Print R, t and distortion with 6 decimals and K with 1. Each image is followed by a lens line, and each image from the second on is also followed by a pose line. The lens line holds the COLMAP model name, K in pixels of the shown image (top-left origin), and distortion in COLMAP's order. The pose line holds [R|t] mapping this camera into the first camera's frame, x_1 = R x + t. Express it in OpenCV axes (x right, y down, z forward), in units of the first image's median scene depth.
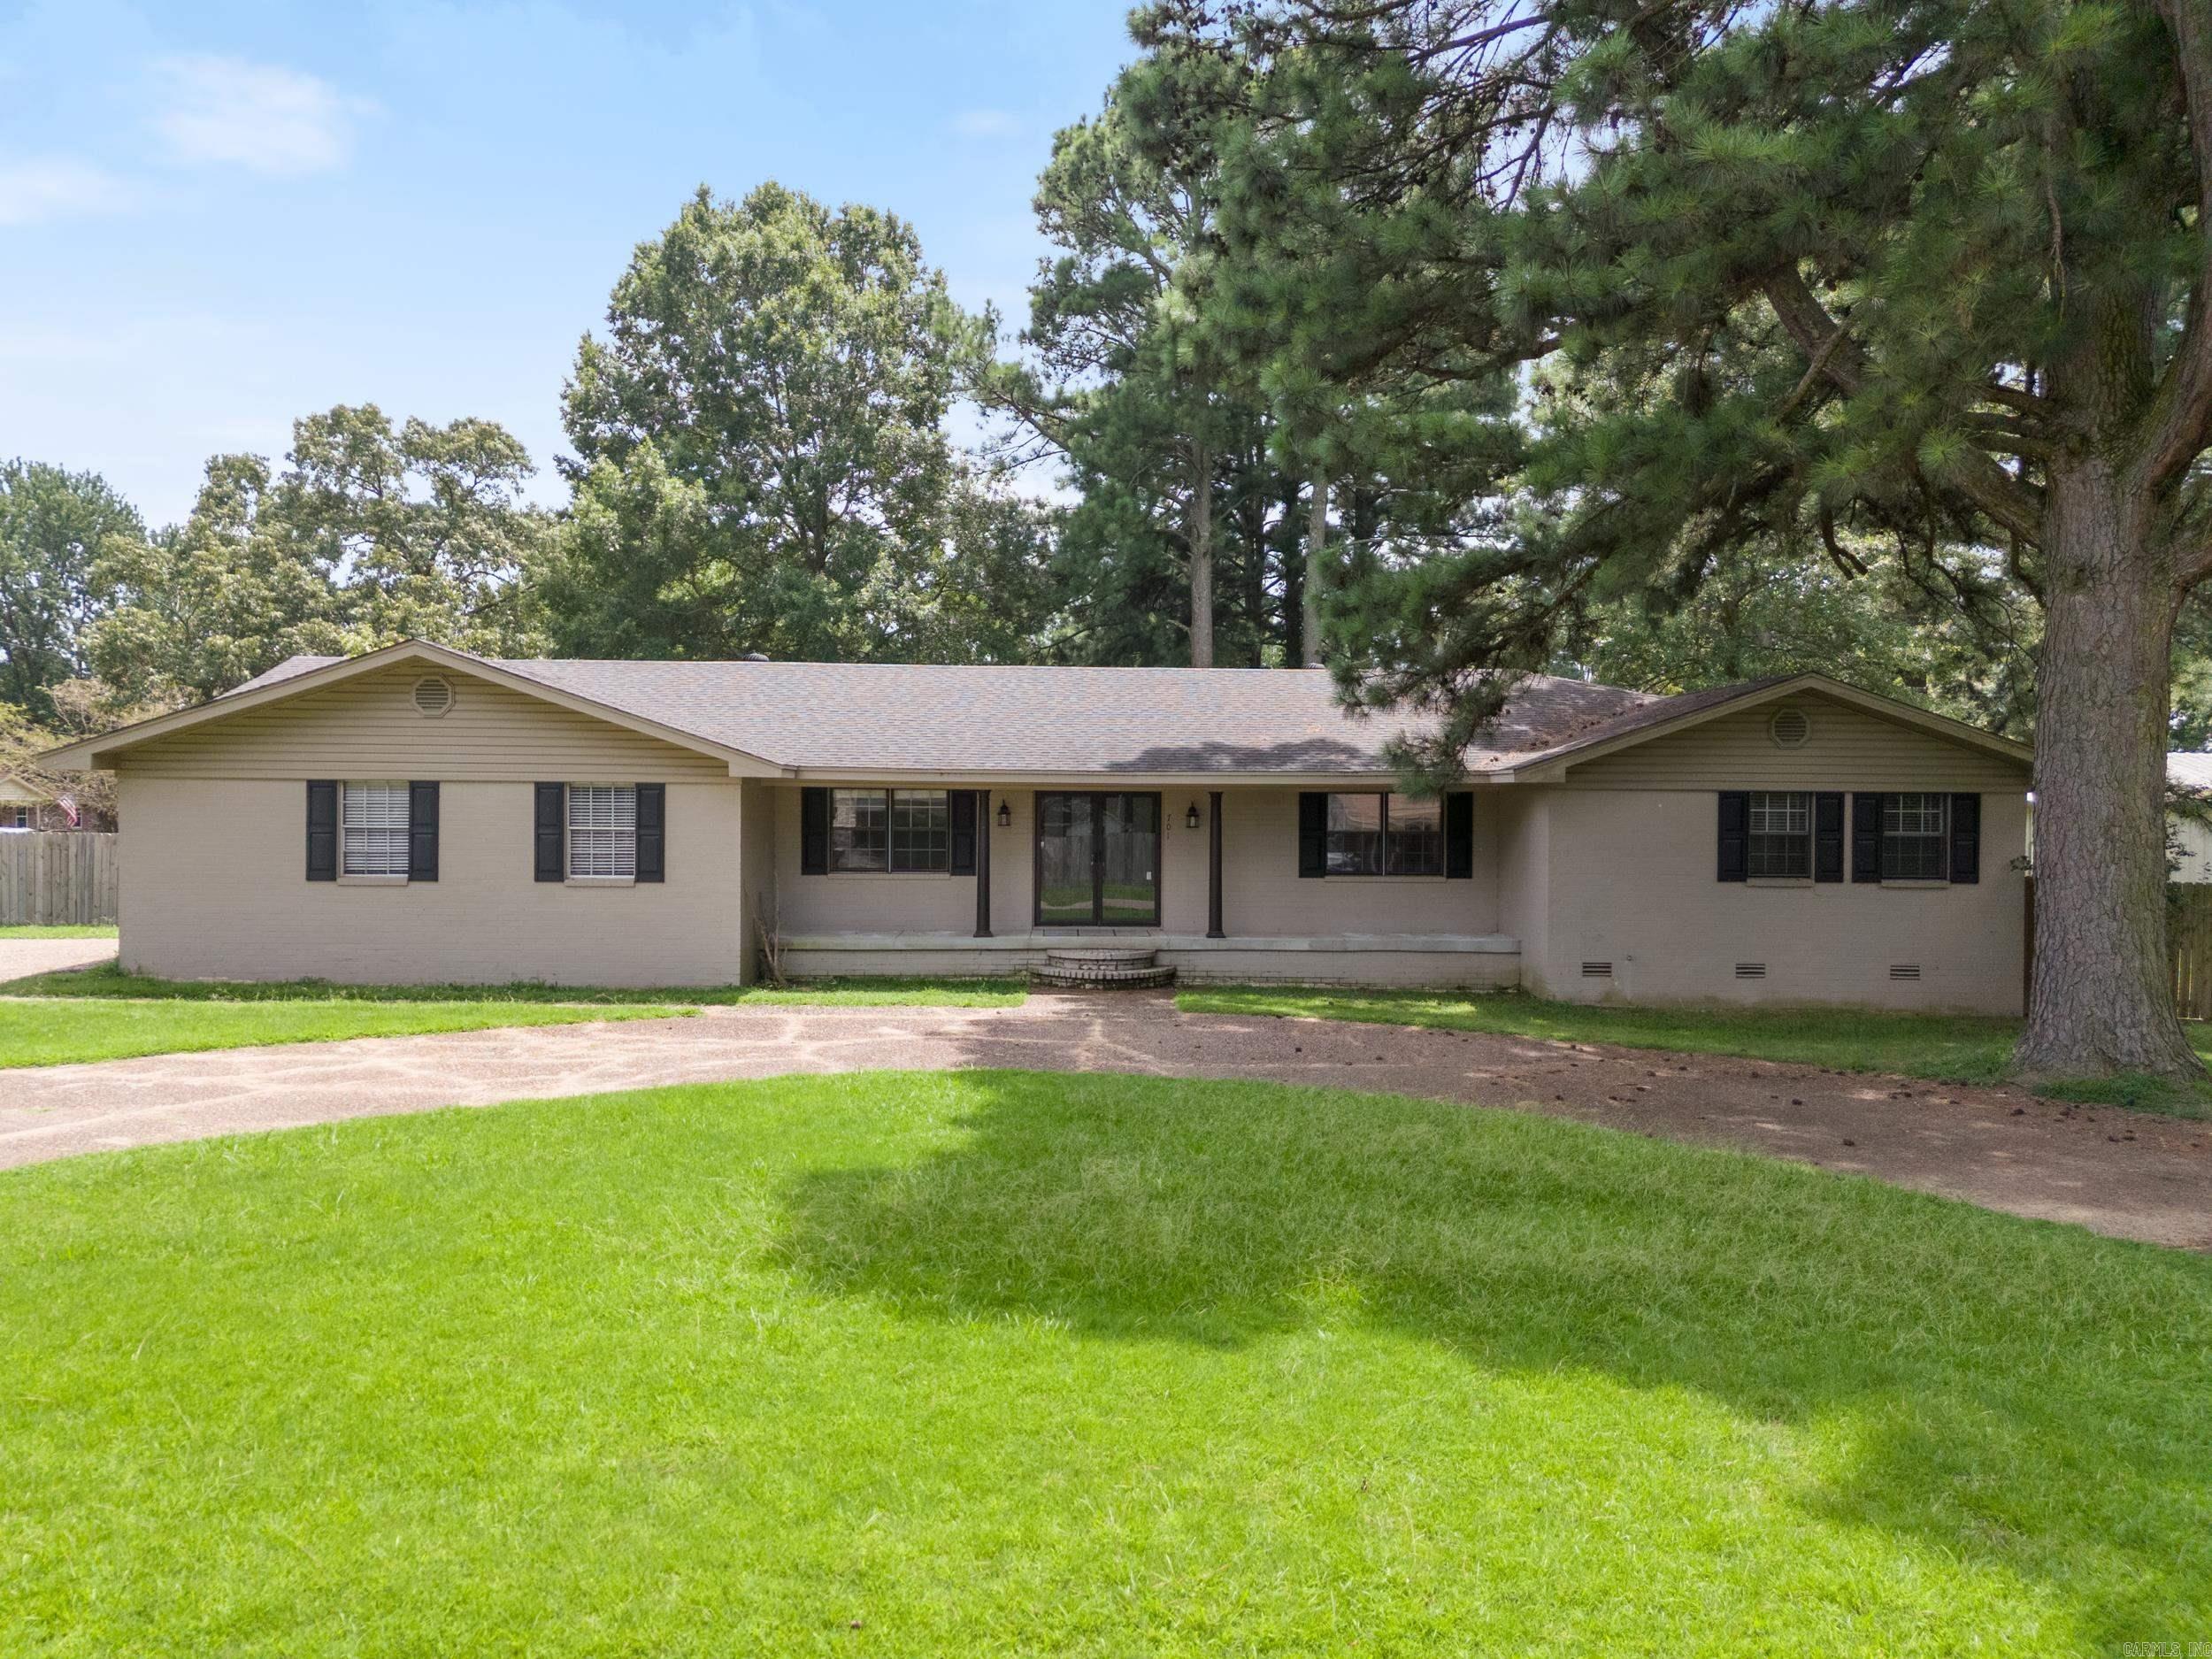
lens RADIAL K [[1614.4, 0, 1106.0], [0, 1614.4, 829.5], [0, 0, 1]] dist [0.053279, -0.040664]
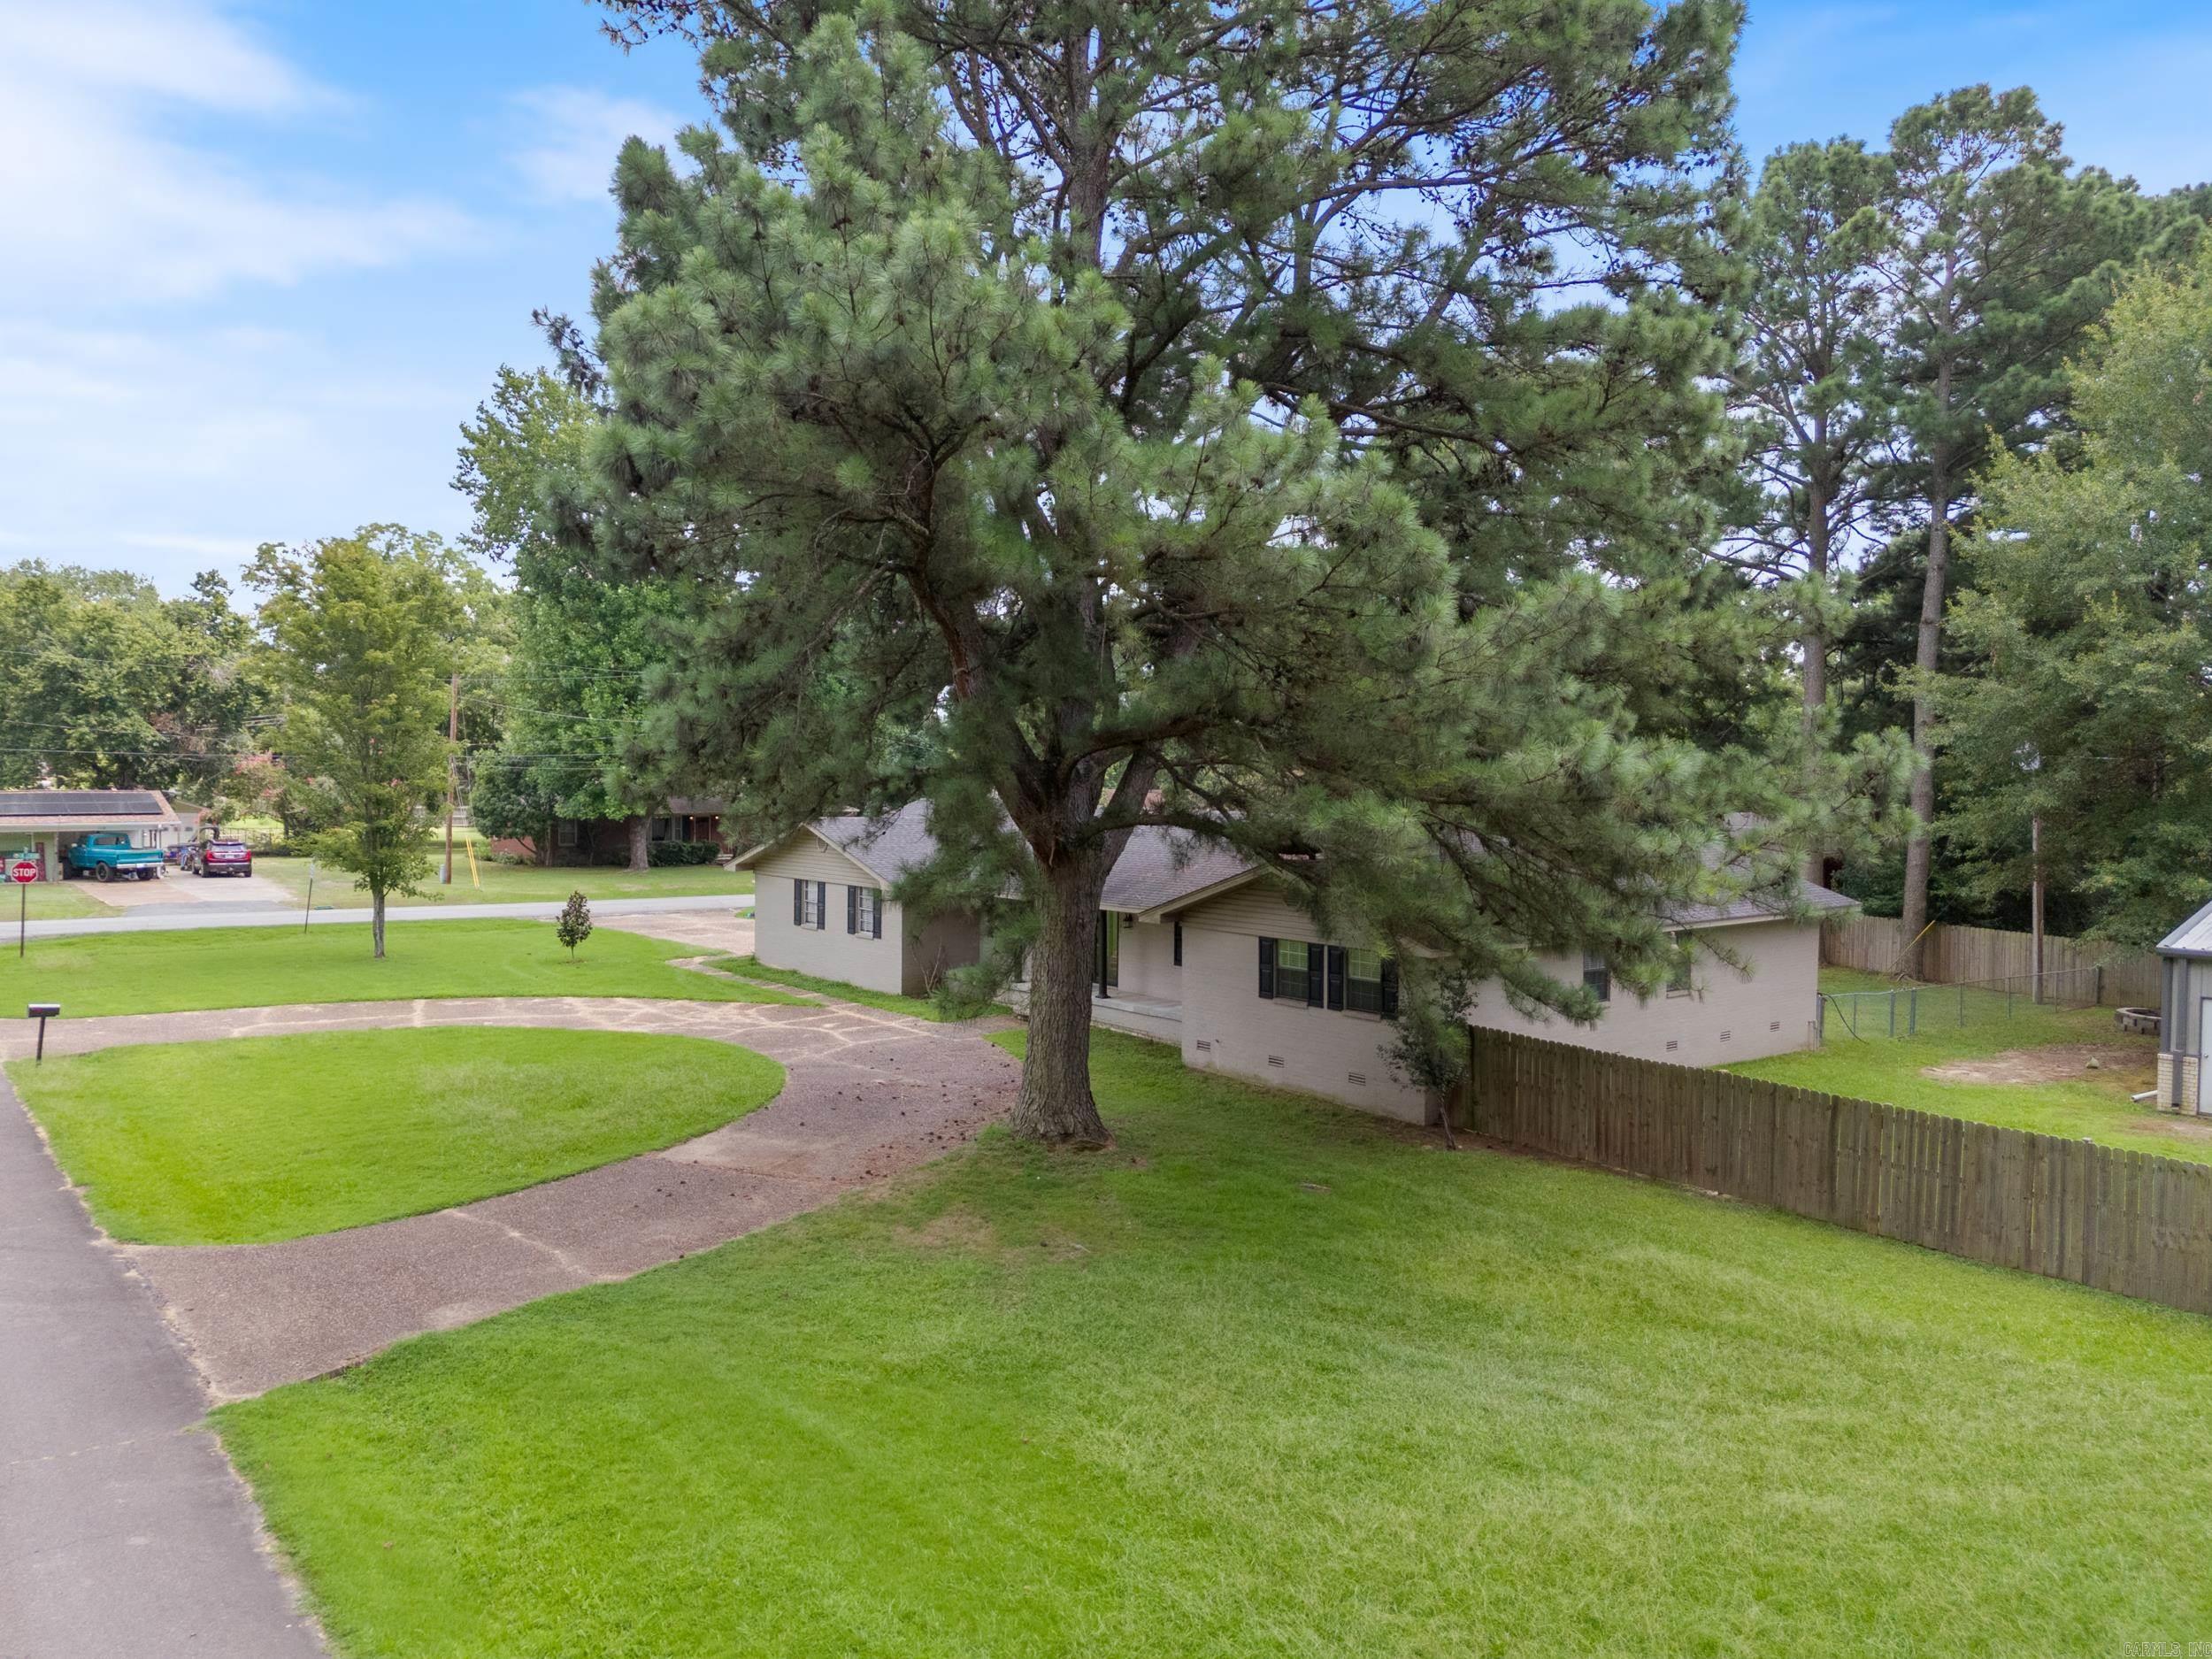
lens RADIAL K [[1689.9, 0, 1218.2], [0, 1689.9, 828.2], [0, 0, 1]] dist [0.055070, -0.183981]
pose [[0.656974, 0.033075, -0.753187, 1.405859], [-0.019753, 0.999449, 0.026660, -0.150671], [0.753654, -0.002637, 0.657266, -0.027542]]
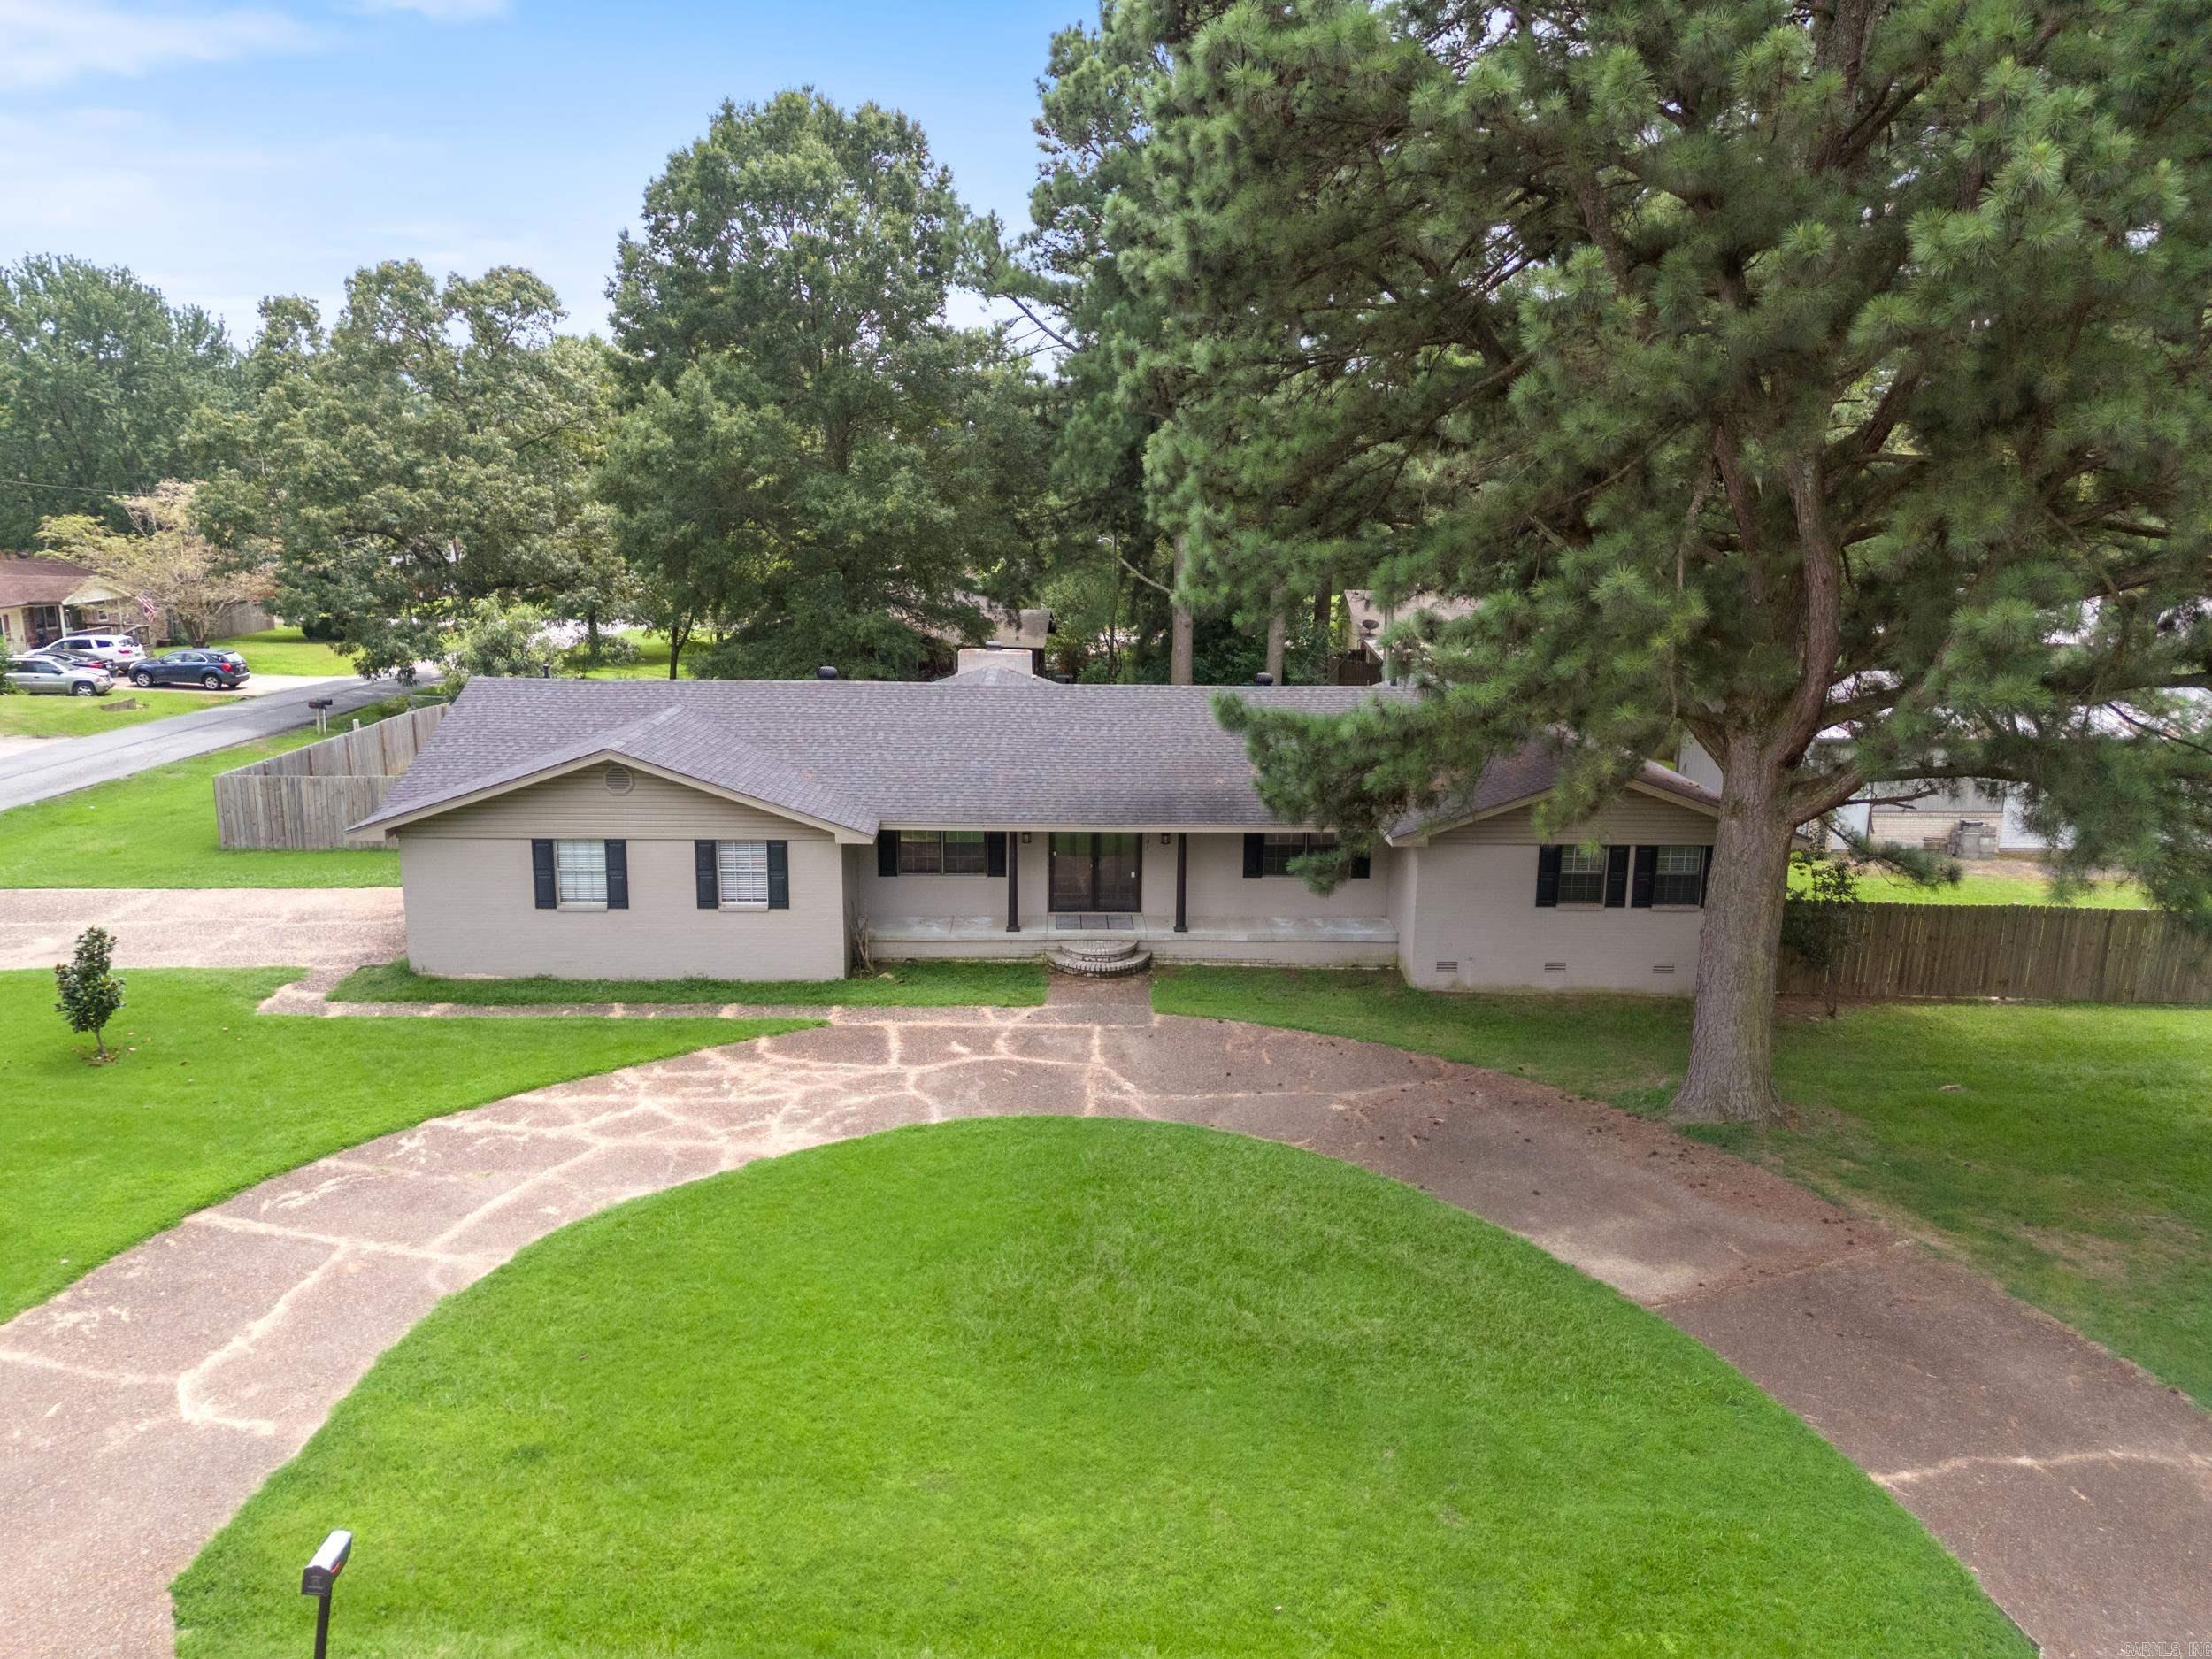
lens RADIAL K [[1614.4, 0, 1106.0], [0, 1614.4, 829.5], [0, 0, 1]] dist [0.053279, -0.040664]
pose [[0.999959, 0.003069, 0.008496, -0.008388], [-0.004744, 0.978807, 0.204729, -0.299790], [-0.007688, -0.204761, 0.978782, -0.337067]]
